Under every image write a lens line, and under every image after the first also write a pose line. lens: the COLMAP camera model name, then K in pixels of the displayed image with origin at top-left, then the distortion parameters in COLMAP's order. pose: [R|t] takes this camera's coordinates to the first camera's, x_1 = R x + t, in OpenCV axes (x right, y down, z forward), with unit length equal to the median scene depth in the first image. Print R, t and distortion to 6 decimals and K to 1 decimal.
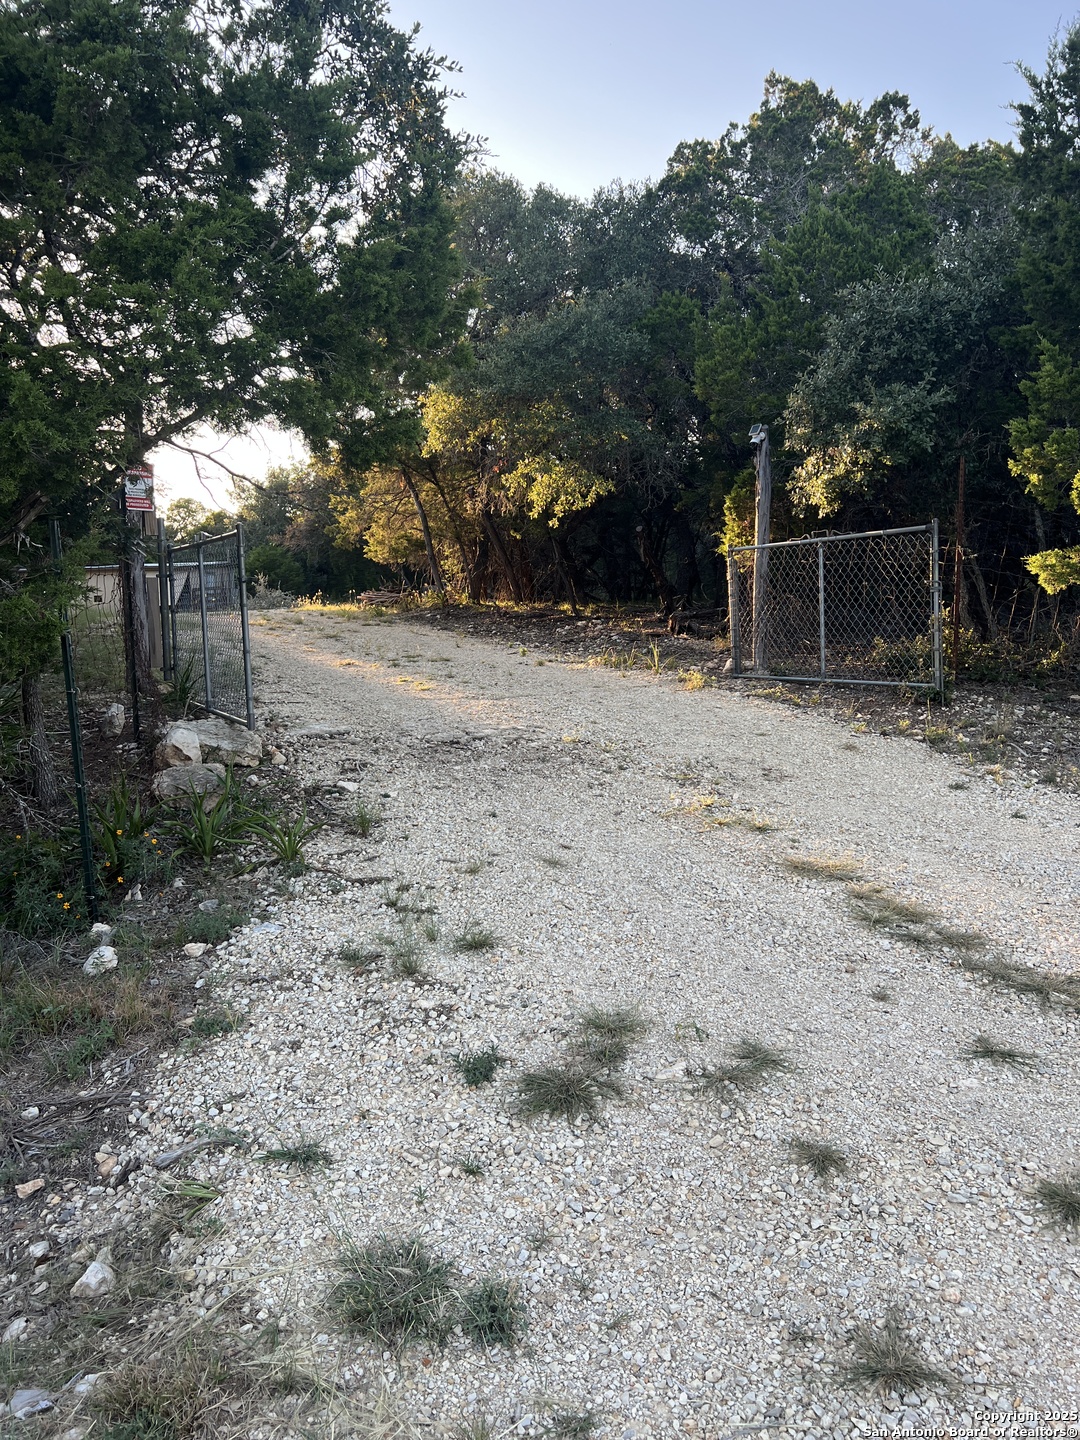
lens RADIAL K [[1100.4, 0, 536.8], [0, 1100.4, 714.5], [0, 0, 1]] dist [0.026412, -0.040603]
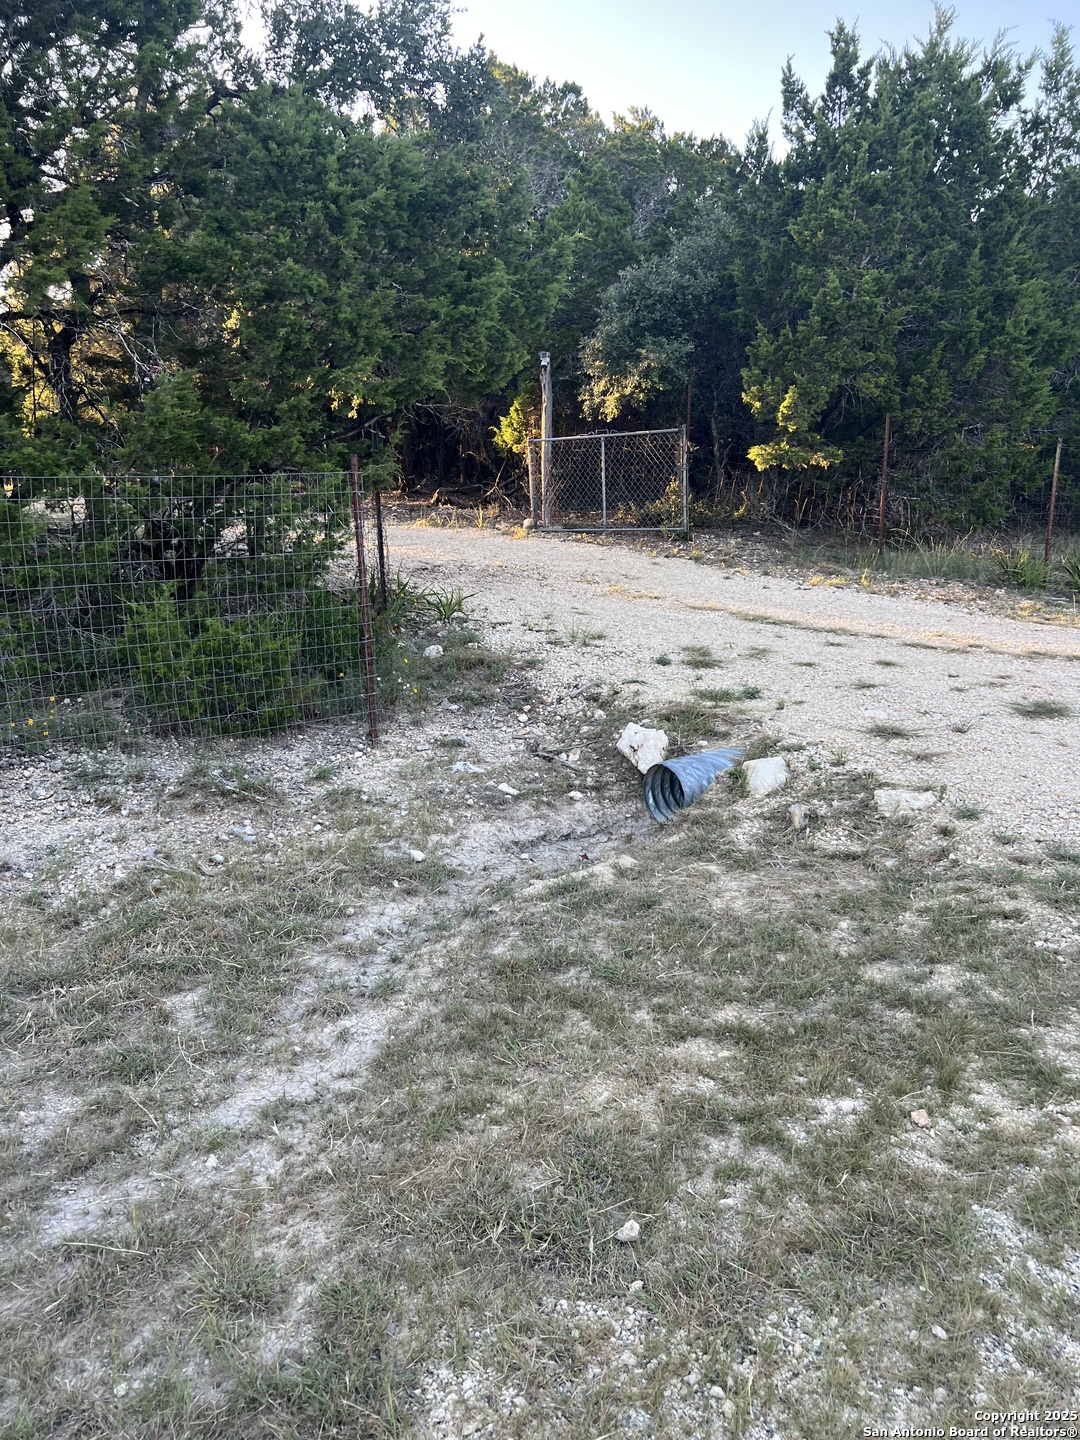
lens RADIAL K [[1100.4, 0, 541.6], [0, 1100.4, 723.3], [0, 0, 1]] dist [0.026412, -0.040603]
pose [[0.920162, -0.081528, 0.382957, -0.481244], [0.040774, 0.992716, 0.113367, 0.066285], [-0.389410, -0.088701, 0.916784, -0.441036]]
